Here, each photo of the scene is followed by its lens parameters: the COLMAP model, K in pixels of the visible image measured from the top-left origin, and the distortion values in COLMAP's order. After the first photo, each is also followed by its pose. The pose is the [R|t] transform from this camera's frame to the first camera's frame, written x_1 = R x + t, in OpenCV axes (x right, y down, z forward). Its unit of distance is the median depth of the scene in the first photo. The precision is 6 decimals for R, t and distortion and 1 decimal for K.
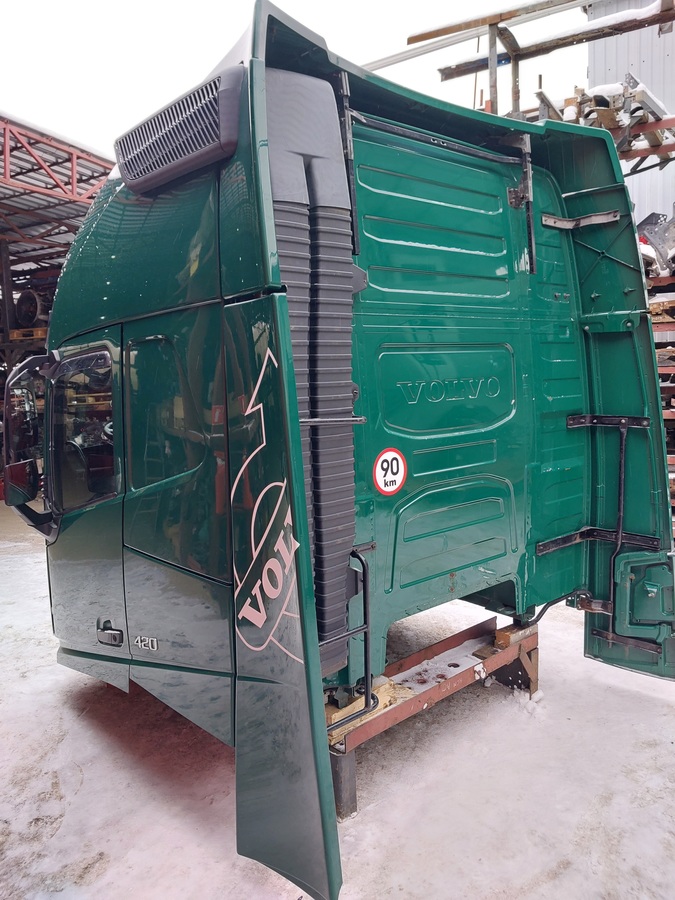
lens RADIAL K [[702.8, 0, 337.5], [0, 702.8, 450.0], [0, 0, 1]] dist [0.020682, -0.007007]
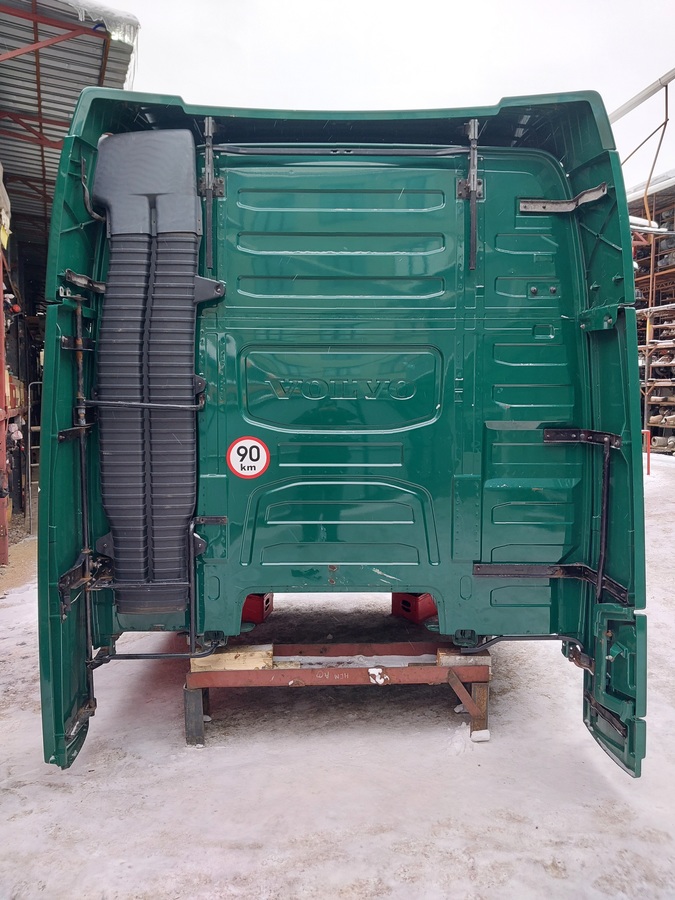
lens RADIAL K [[702.5, 0, 337.4], [0, 702.5, 446.5], [0, 0, 1]] dist [0.019272, -0.008151]
pose [[0.759072, 0.091452, -0.644552, 0.898169], [-0.100021, 0.994712, 0.023343, -0.027251], [0.643278, 0.046750, 0.764204, 0.229452]]
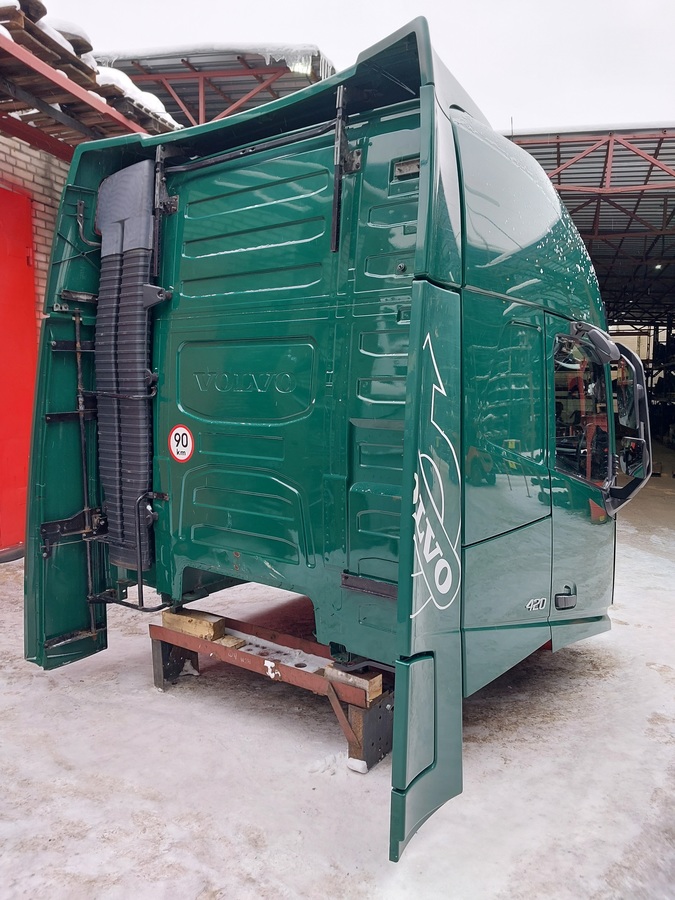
lens RADIAL K [[702.5, 0, 337.4], [0, 702.5, 446.5], [0, 0, 1]] dist [0.019272, -0.008151]
pose [[0.174513, 0.126075, -0.976550, 1.339452], [-0.116459, 0.987451, 0.106671, -0.129385], [0.977744, 0.095113, 0.187005, 1.029305]]
